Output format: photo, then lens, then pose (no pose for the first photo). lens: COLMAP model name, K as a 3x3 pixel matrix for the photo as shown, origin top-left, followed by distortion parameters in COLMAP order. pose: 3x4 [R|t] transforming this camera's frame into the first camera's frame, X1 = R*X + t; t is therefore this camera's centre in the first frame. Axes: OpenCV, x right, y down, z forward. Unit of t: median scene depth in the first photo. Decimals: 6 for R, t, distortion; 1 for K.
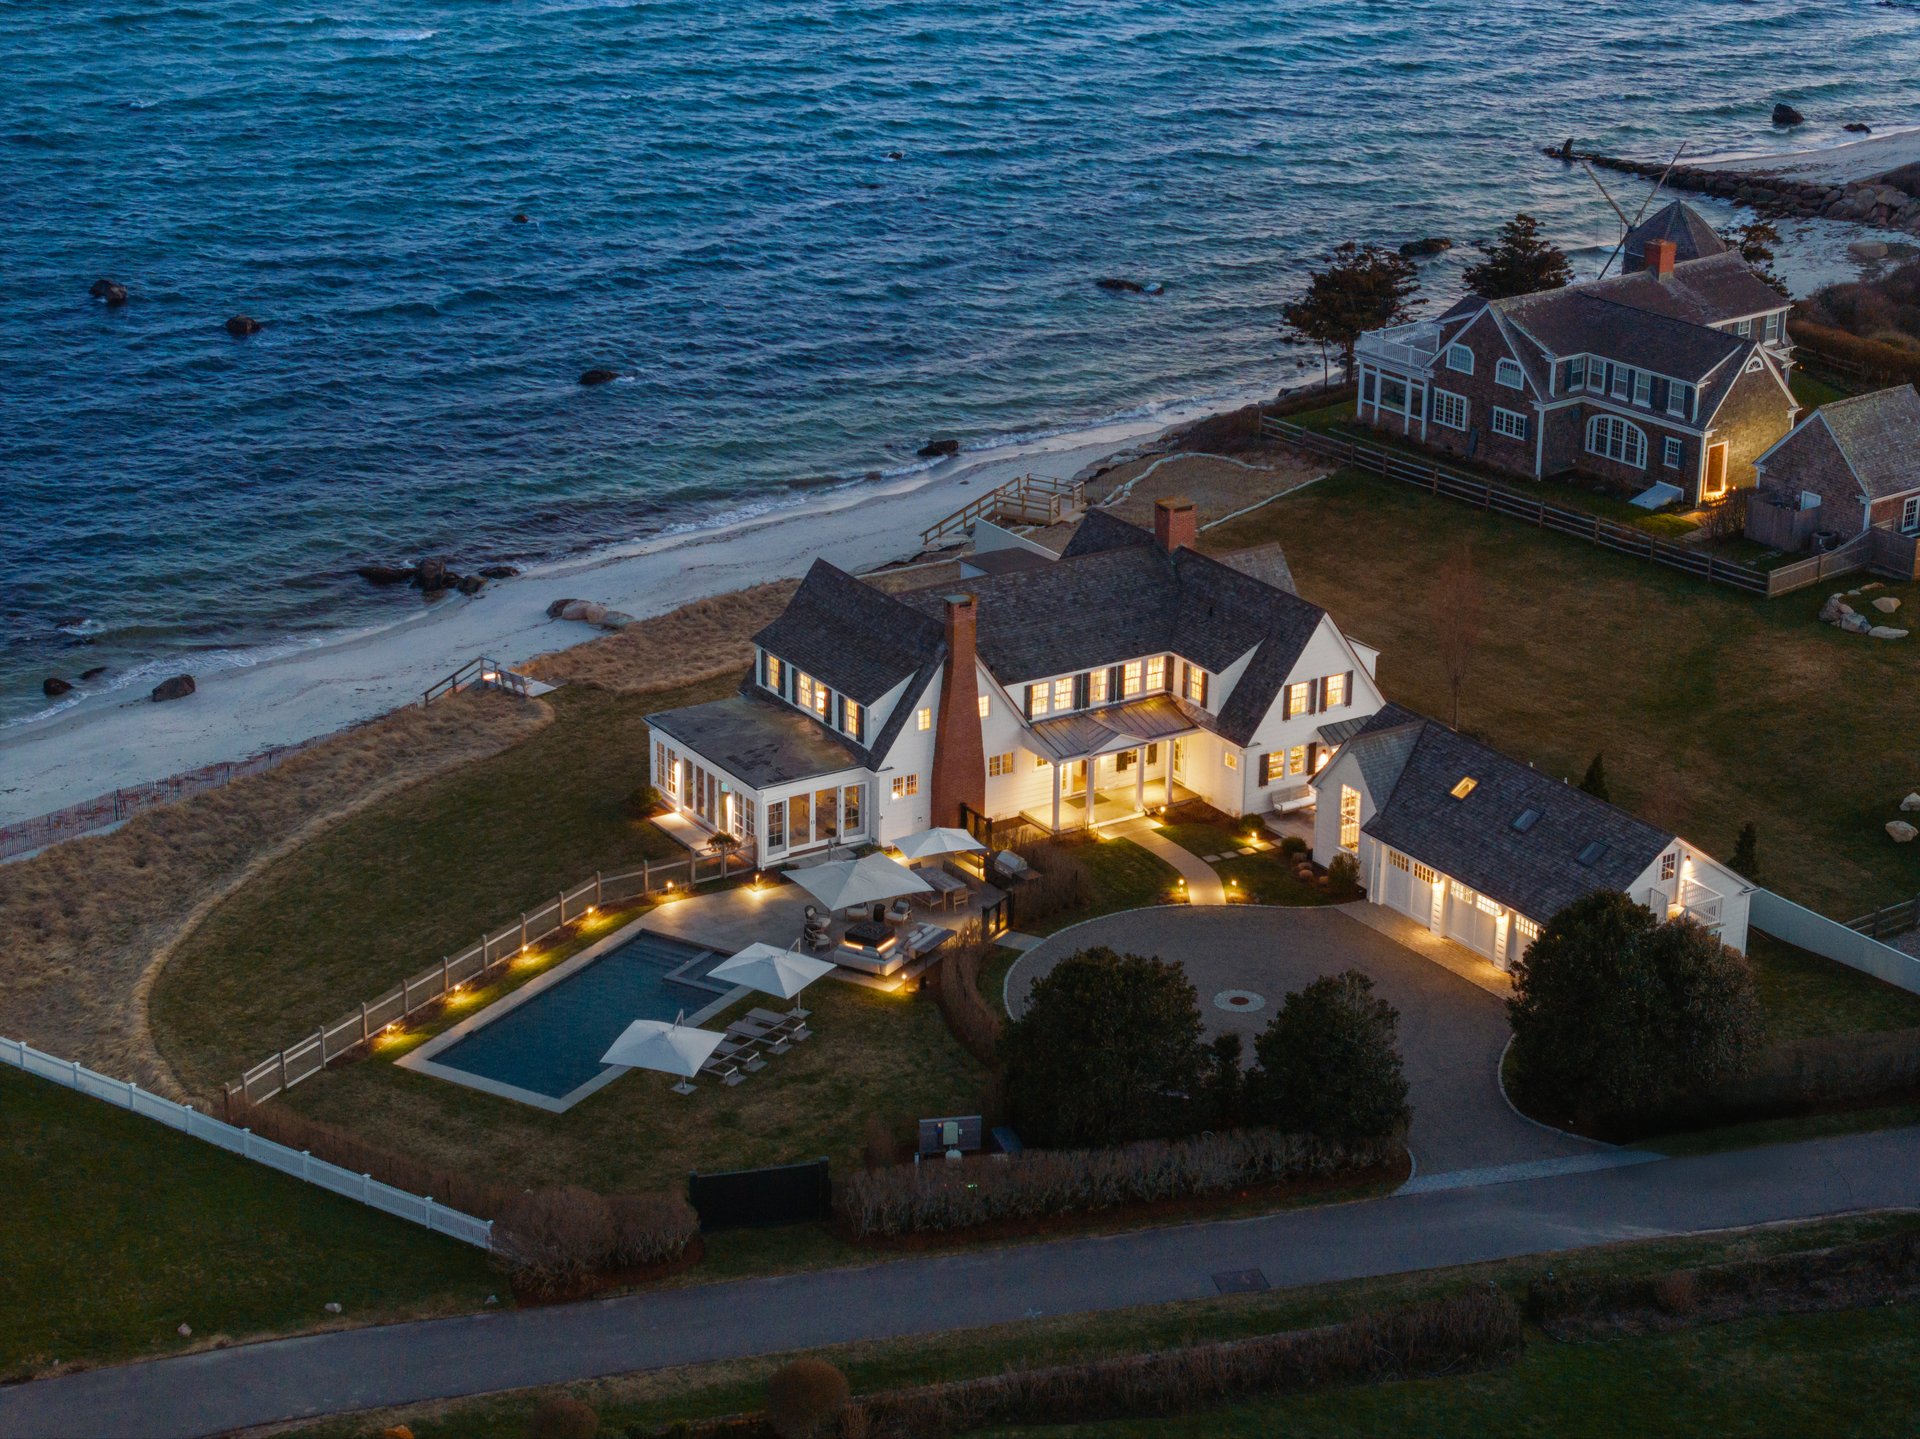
lens RADIAL K [[3823.5, 0, 960.0], [0, 3823.5, 719.5], [0, 0, 1]] dist [-0.187365, 1.364691]
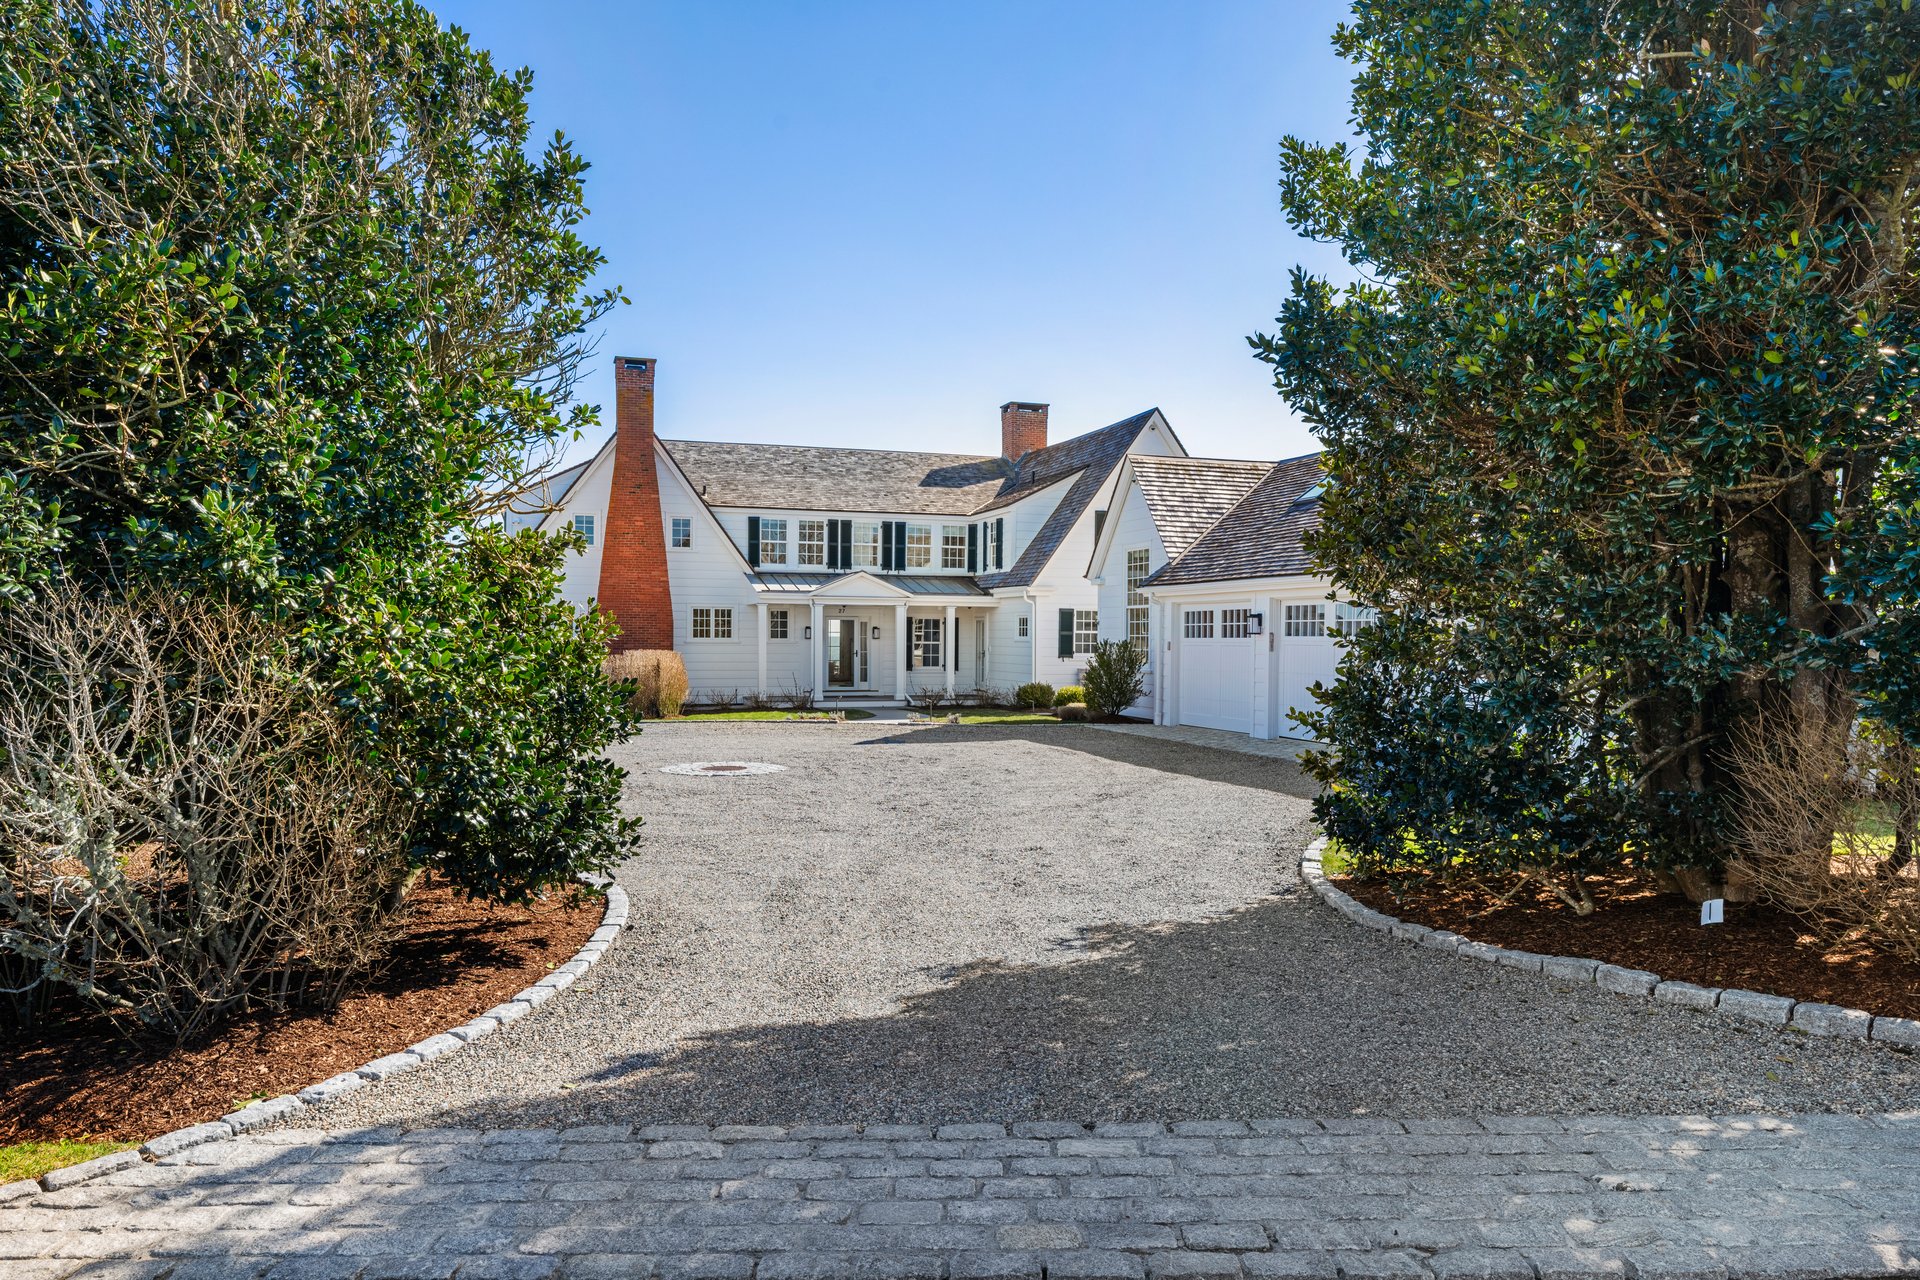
lens RADIAL K [[1289.0, 0, 960.0], [0, 1289.0, 640.0], [0, 0, 1]] dist [0.000768, 0.000005]
pose [[0.966323, -0.008236, -0.257201, 0.119934], [-0.082795, 0.936391, -0.341052, 0.094933], [0.243650, 0.350861, 0.904174, 0.776838]]
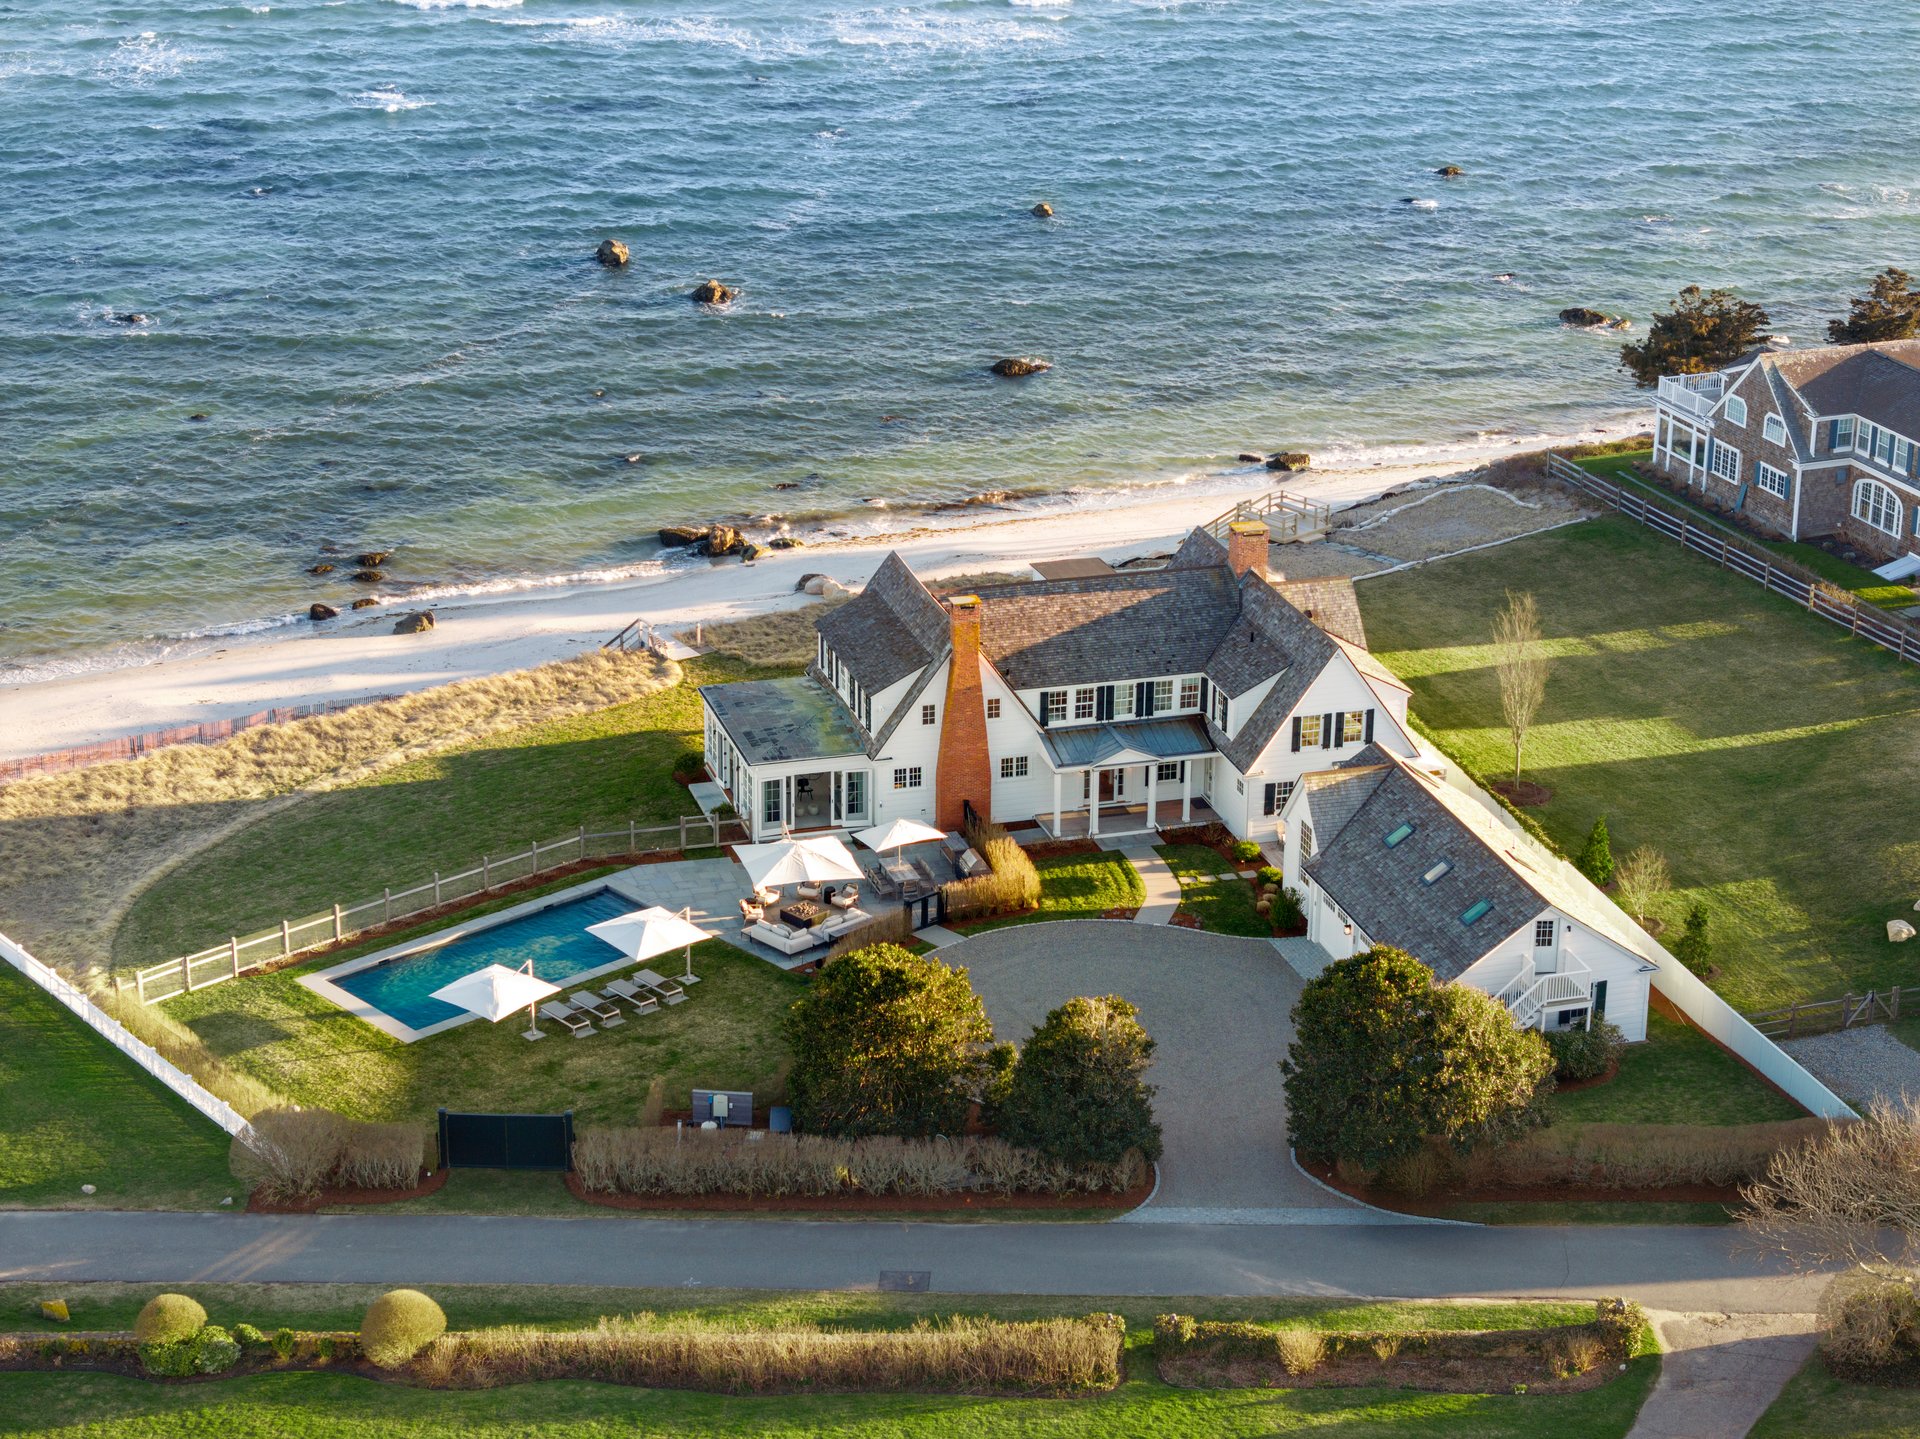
lens RADIAL K [[3823.5, 0, 960.0], [0, 3823.5, 719.5], [0, 0, 1]] dist [-0.187365, 1.364691]
pose [[0.958717, 0.097778, -0.267024, 0.264630], [-0.097079, 0.995150, 0.015849, -0.015409], [0.267279, 0.010728, 0.963560, 0.012697]]
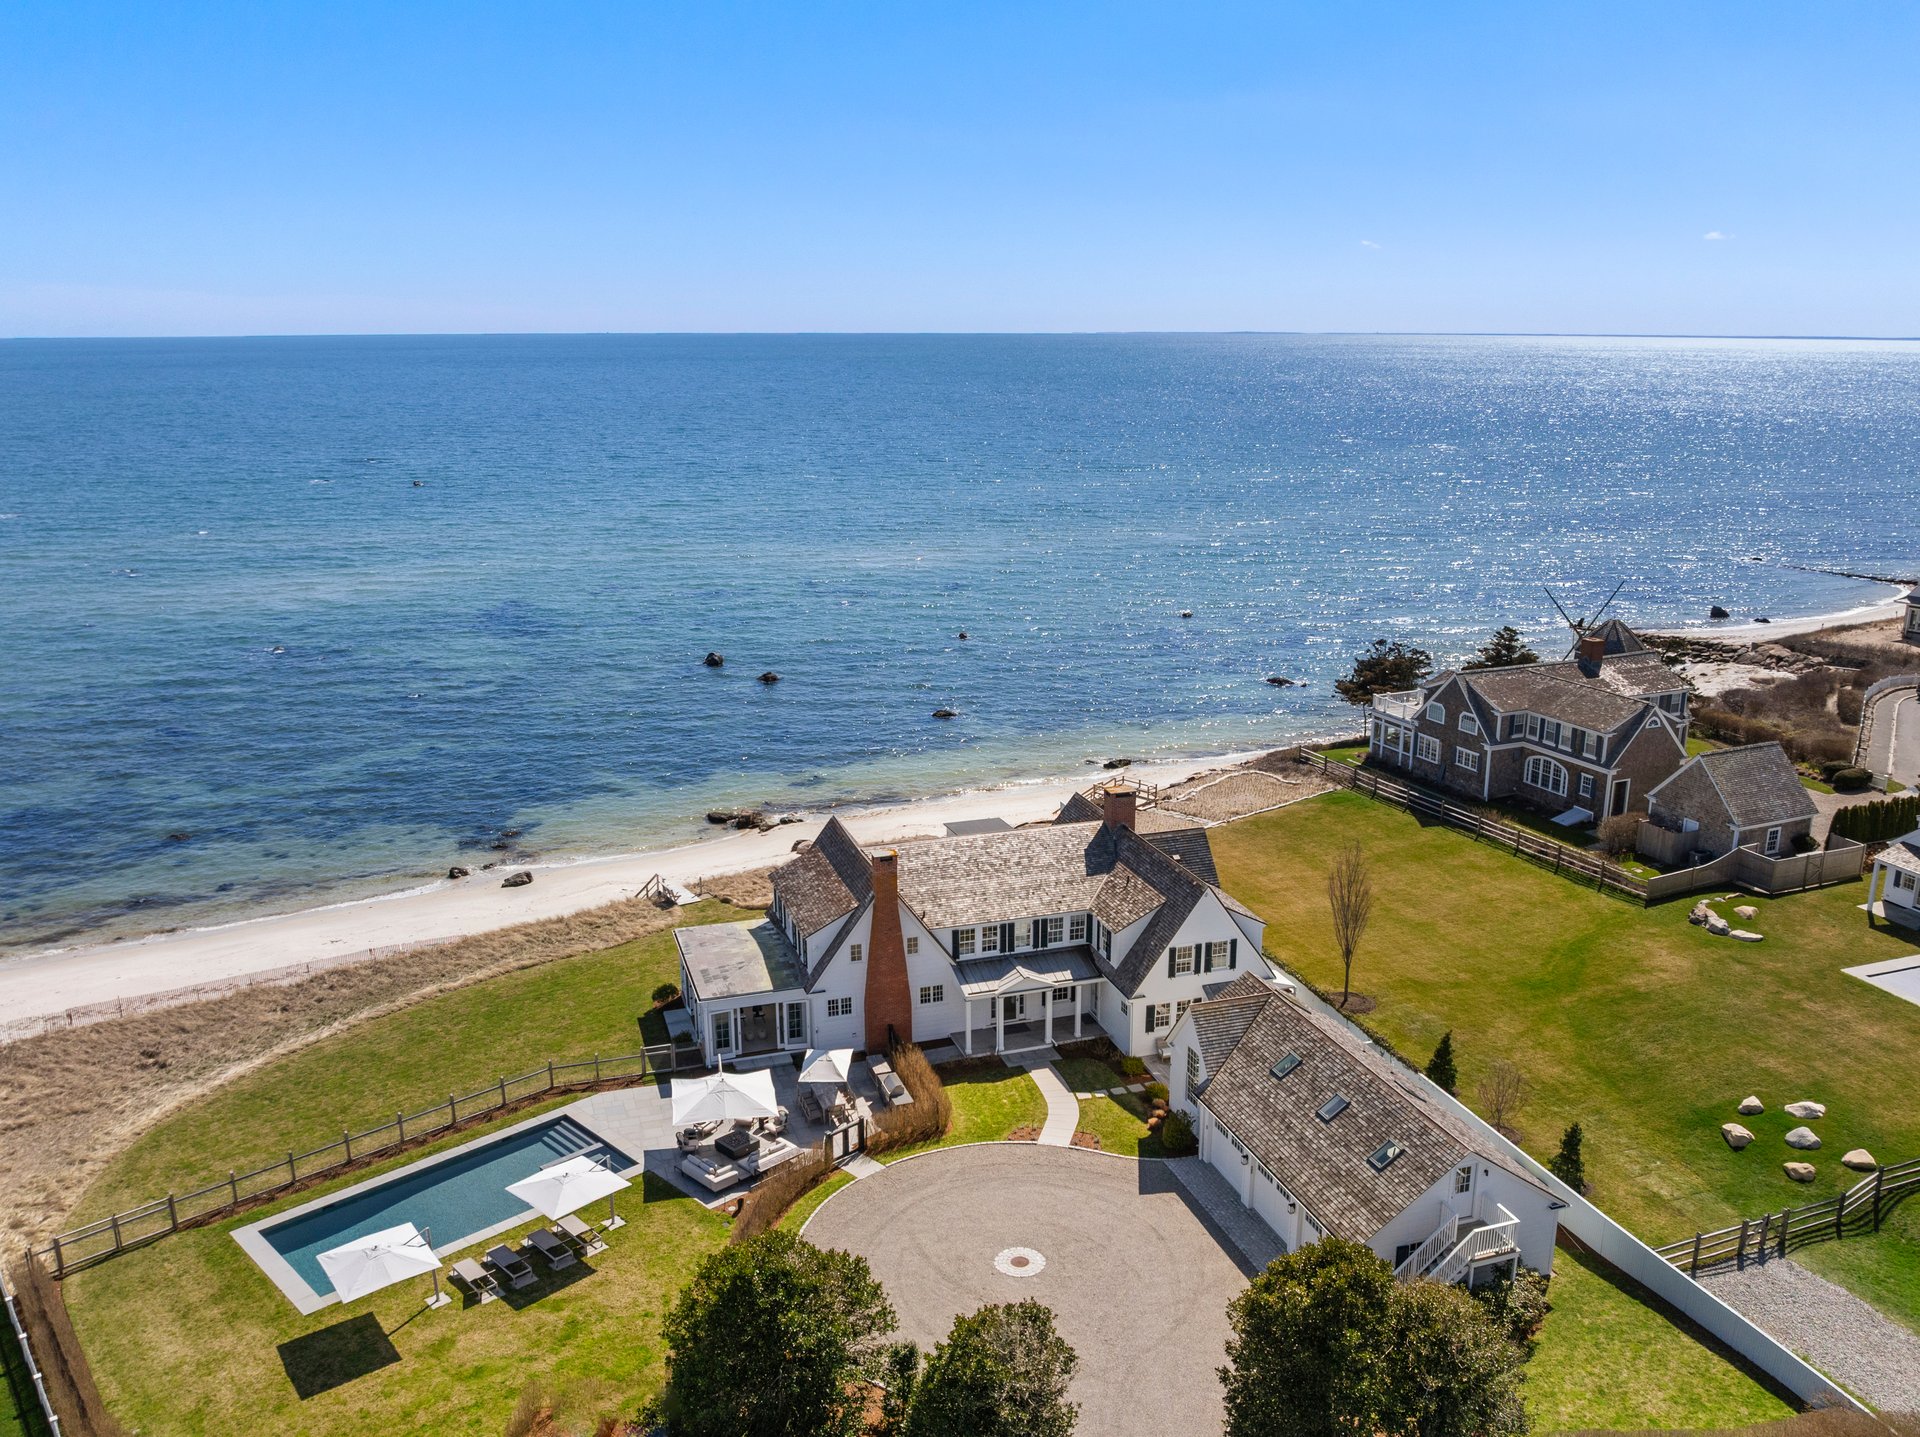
lens RADIAL K [[1534.8, 0, 996.2], [0, 1534.8, 777.5], [0, 0, 1]] dist [-0.033238, -0.008006]
pose [[0.969018, 0.056427, -0.240458, 0.141002], [-0.075310, 0.994695, -0.070069, -0.023543], [0.235229, 0.086007, 0.968127, 0.524394]]
